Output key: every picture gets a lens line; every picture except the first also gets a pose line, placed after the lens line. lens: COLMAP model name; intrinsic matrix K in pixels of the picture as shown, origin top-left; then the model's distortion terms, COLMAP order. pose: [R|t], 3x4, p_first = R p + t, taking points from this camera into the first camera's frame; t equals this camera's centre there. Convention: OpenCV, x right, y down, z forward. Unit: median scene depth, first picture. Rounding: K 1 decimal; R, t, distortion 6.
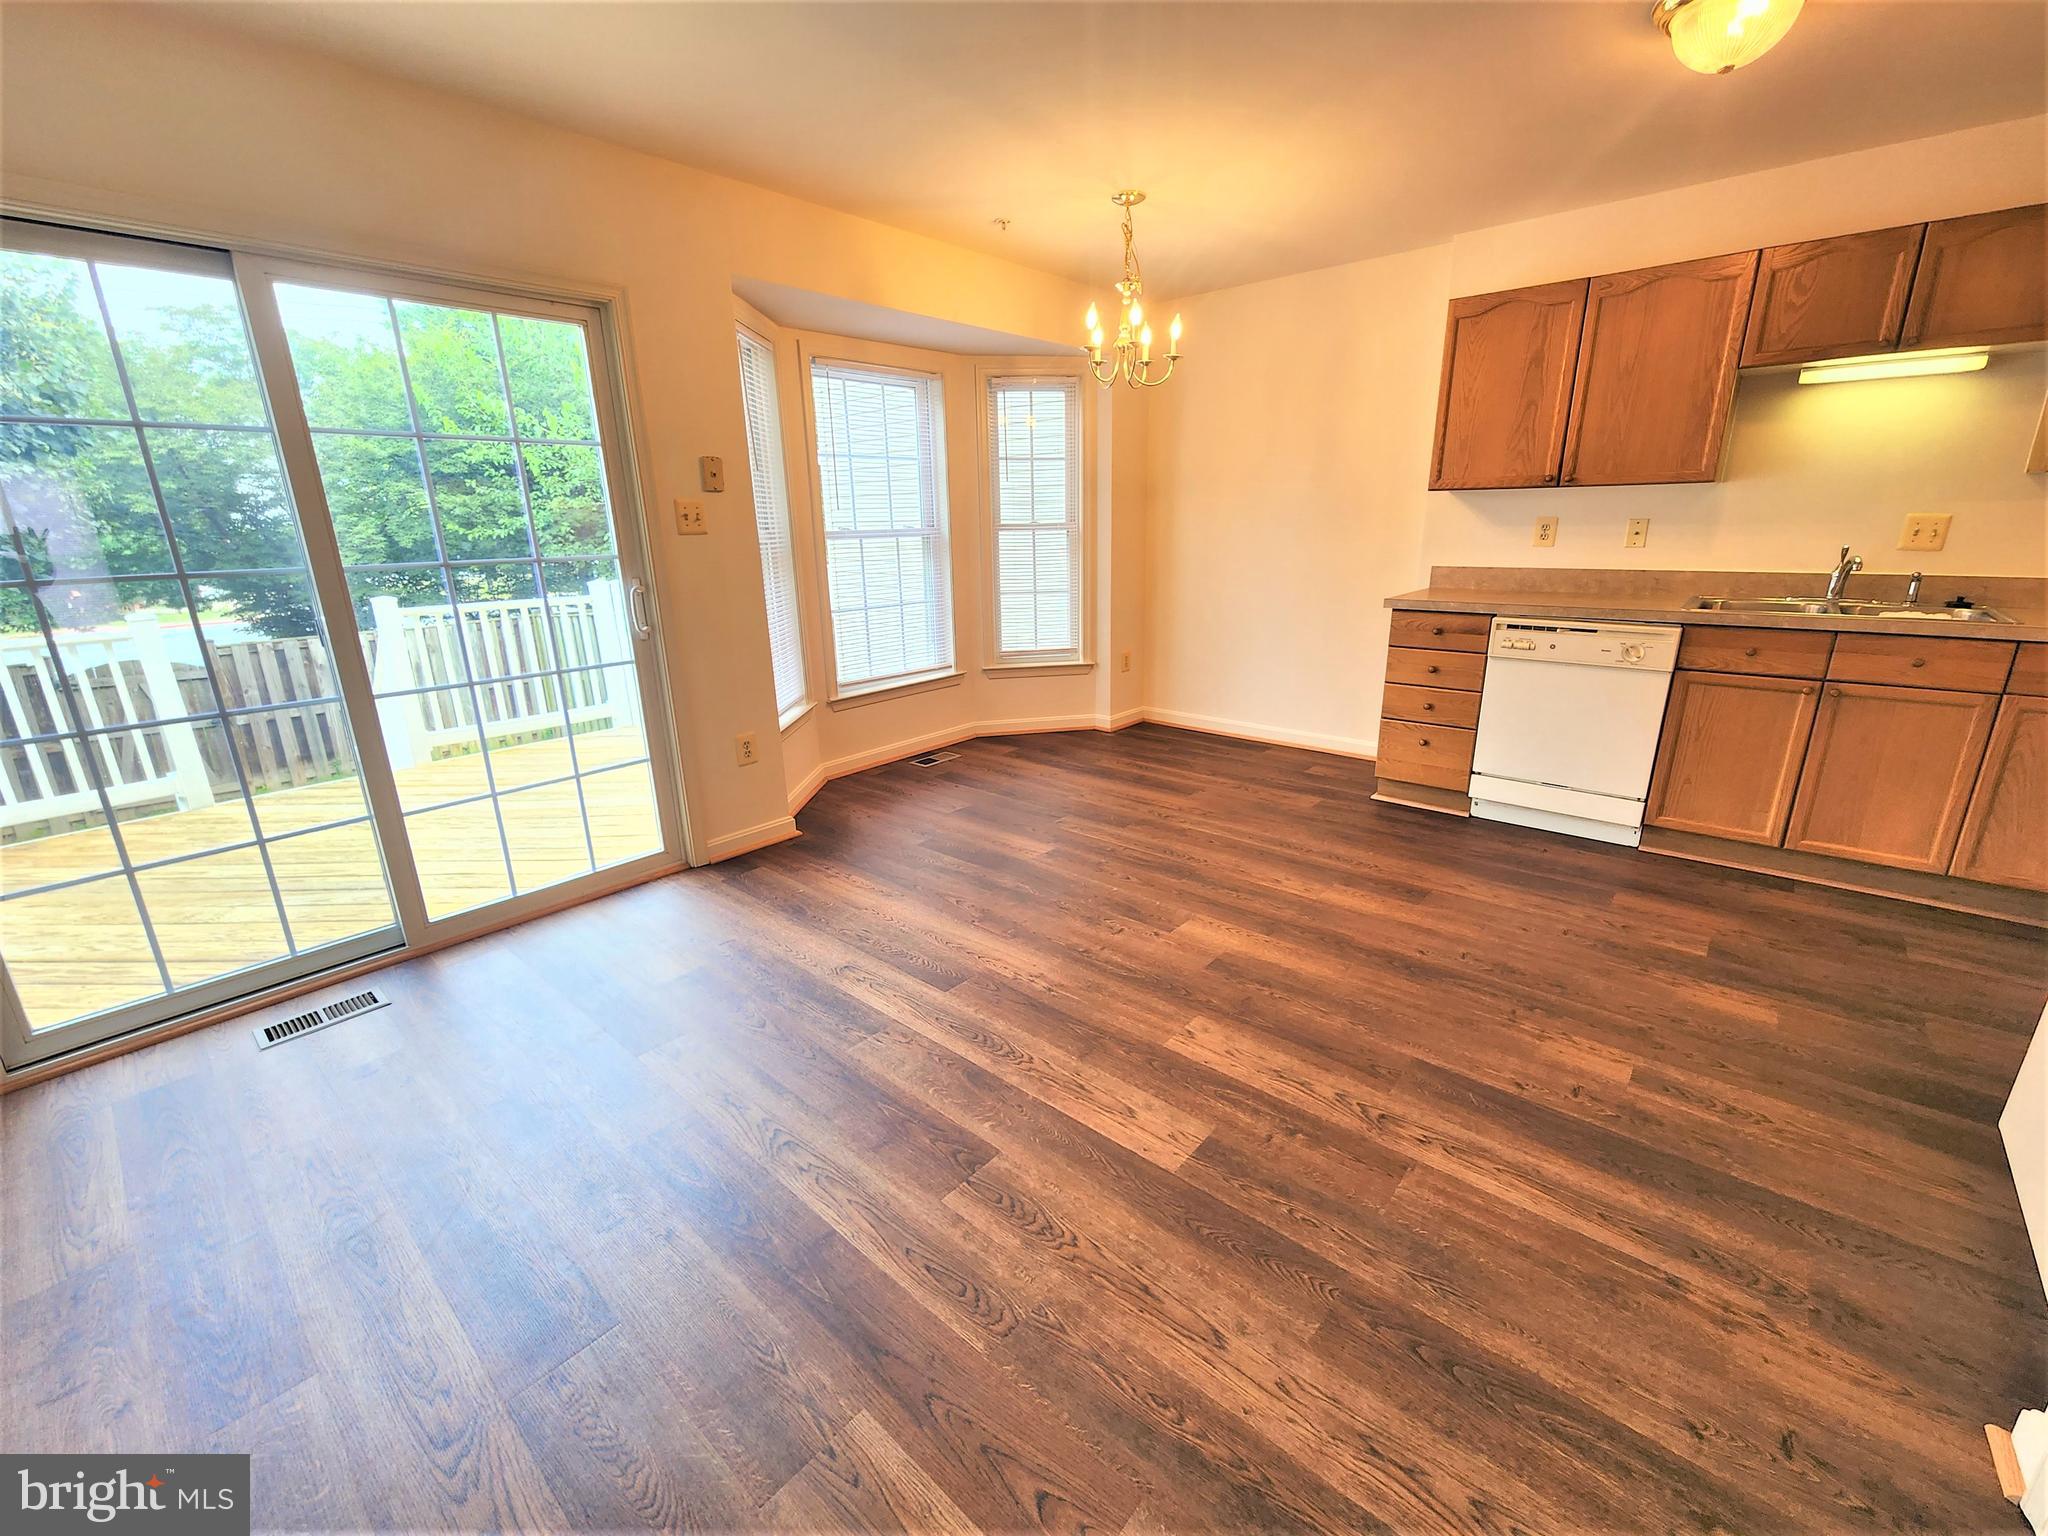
lens RADIAL K [[845.8, 0, 1033.7], [0, 845.8, 770.3], [0, 0, 1]] dist [0.002057, -0.002987]
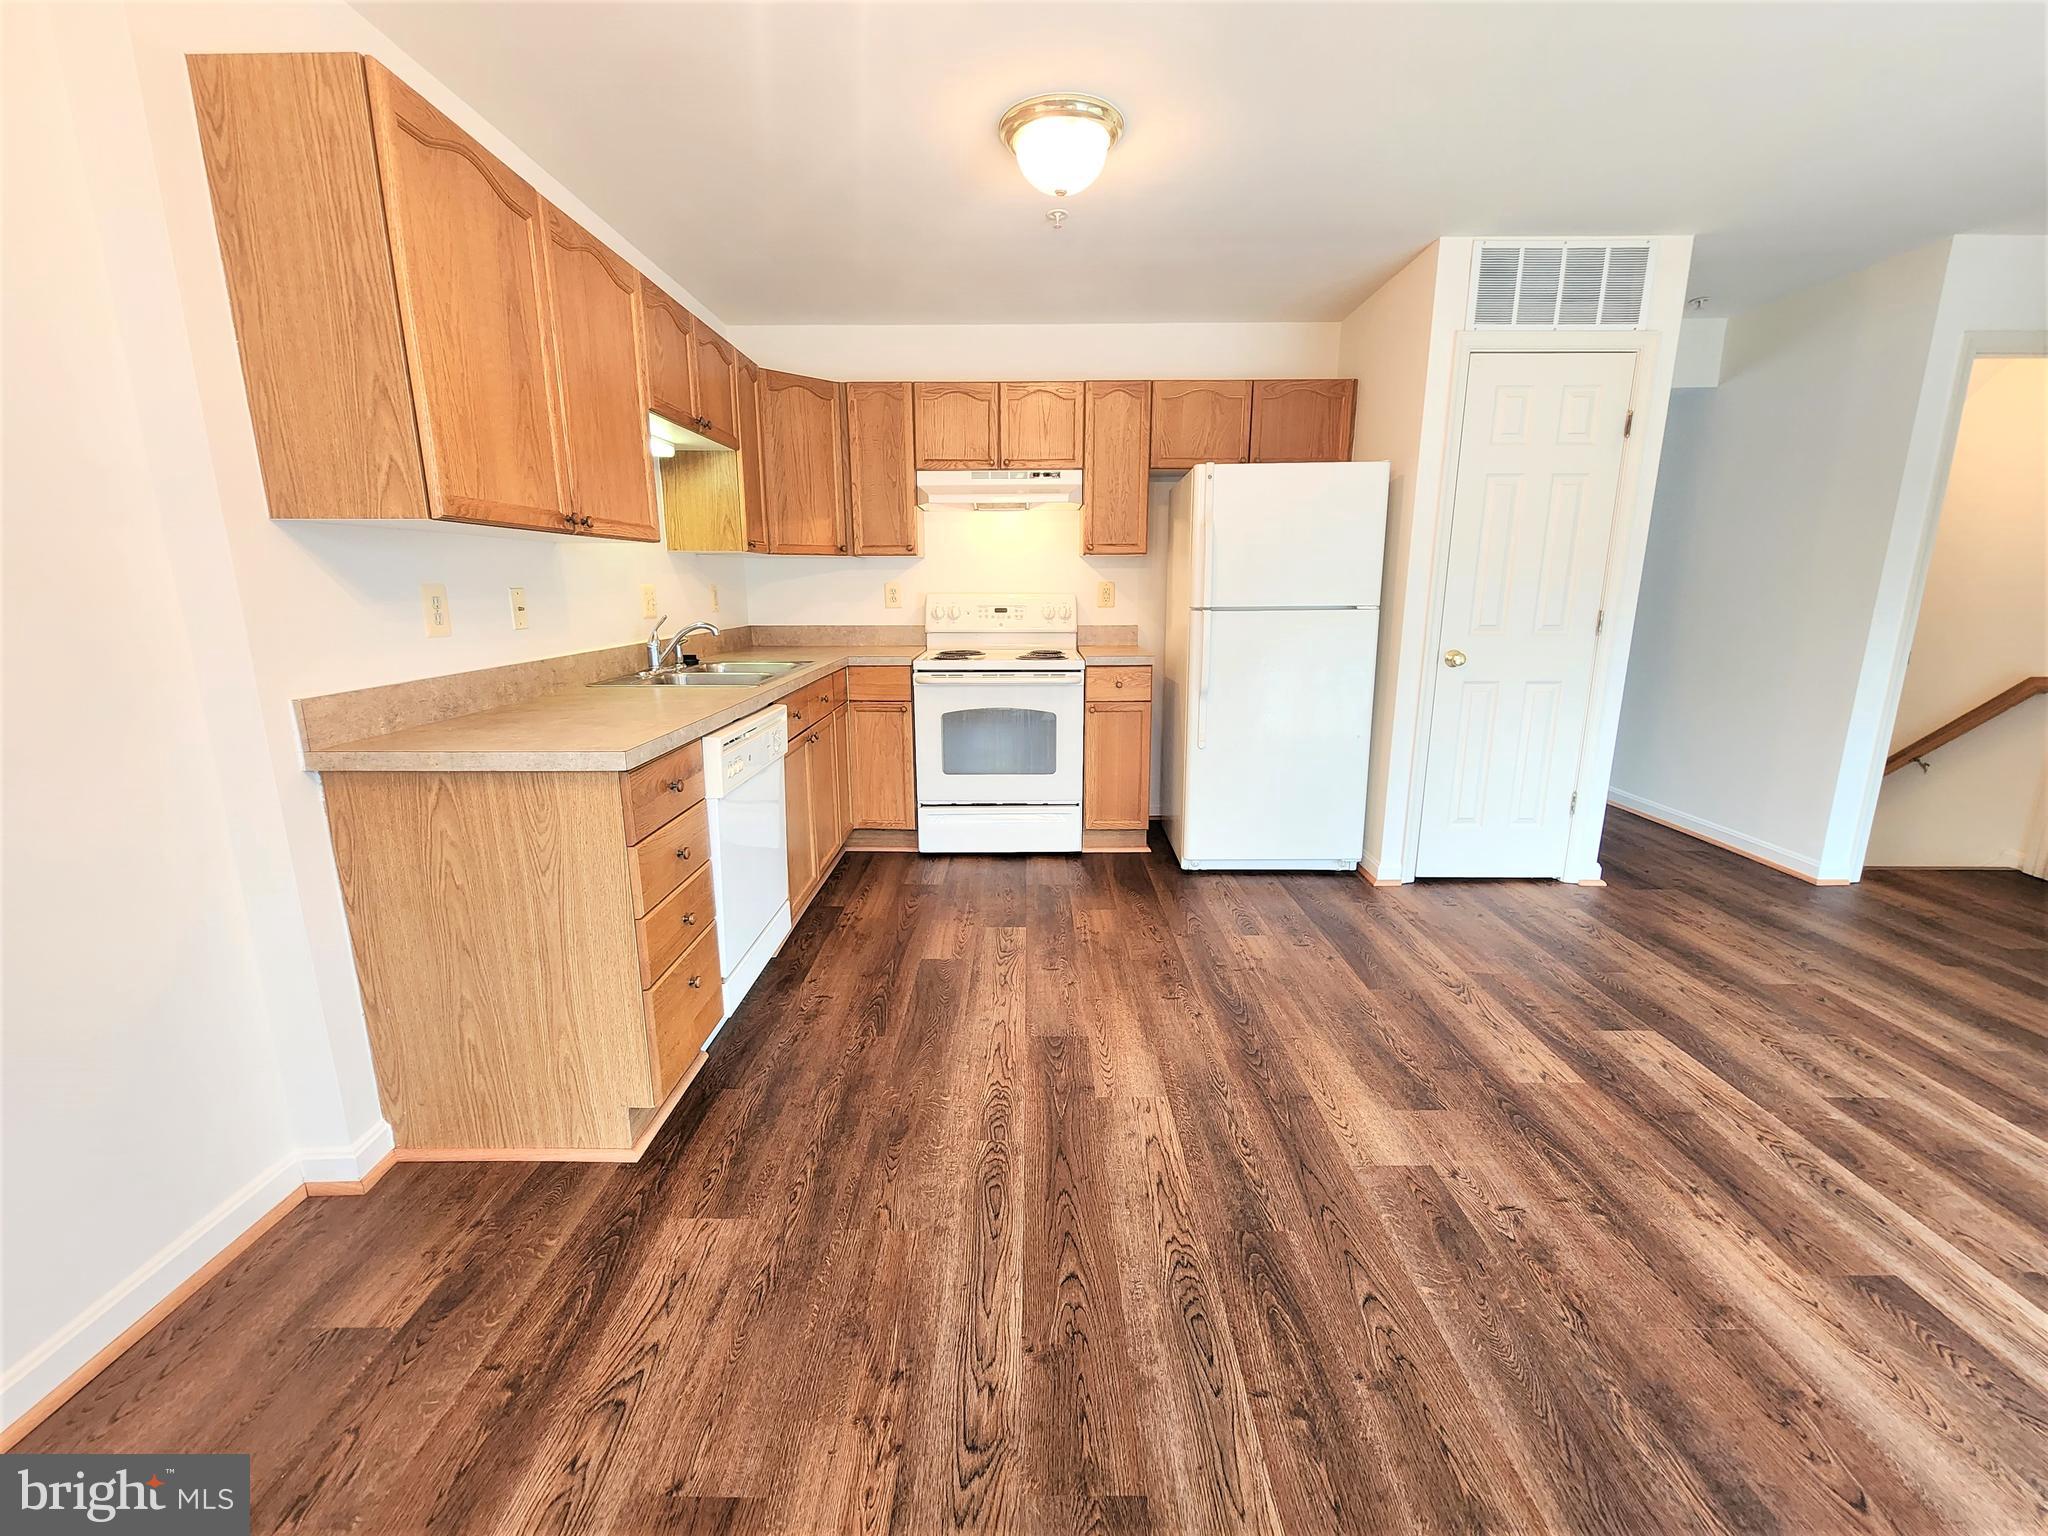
lens RADIAL K [[845.8, 0, 1017.6], [0, 845.8, 771.4], [0, 0, 1]] dist [0.002057, -0.002987]
pose [[-0.644674, -0.145576, 0.750469, -0.096771], [0.235626, 0.896065, 0.376229, -0.467498], [-0.727239, 0.419375, -0.543368, 1.632962]]
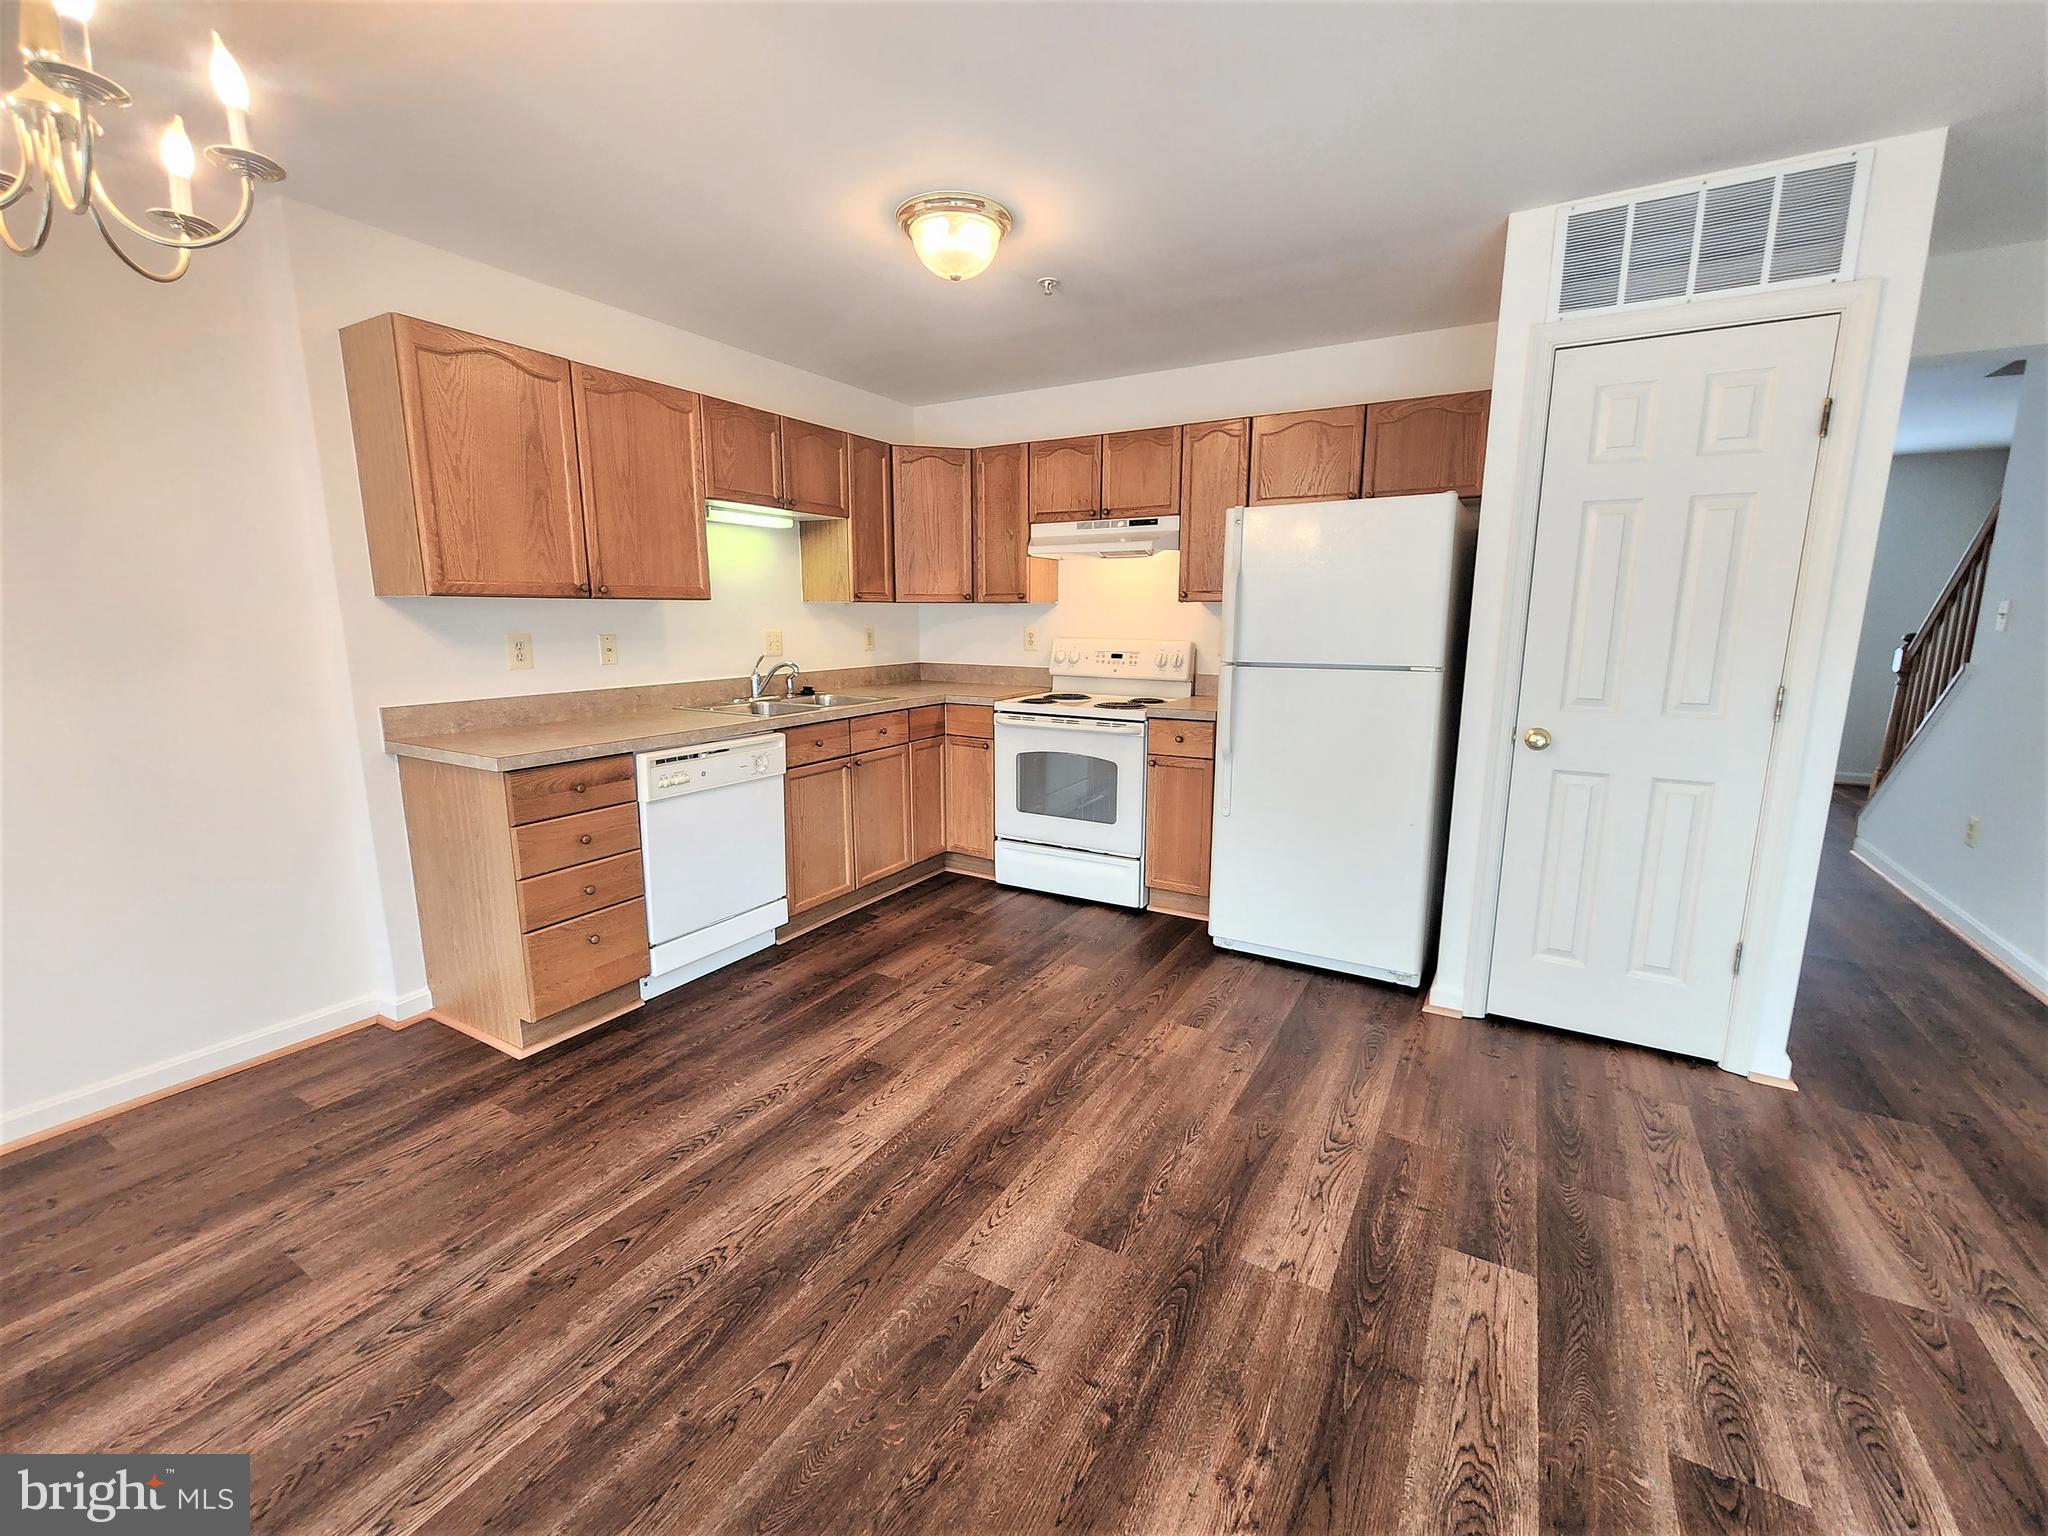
lens RADIAL K [[845.8, 0, 1018.6], [0, 845.8, 772.3], [0, 0, 1]] dist [0.002057, -0.002987]
pose [[-0.177926, -0.163294, 0.970401, -0.412529], [0.285058, 0.935301, 0.209653, -0.319010], [-0.941852, 0.313923, -0.119866, 1.054449]]
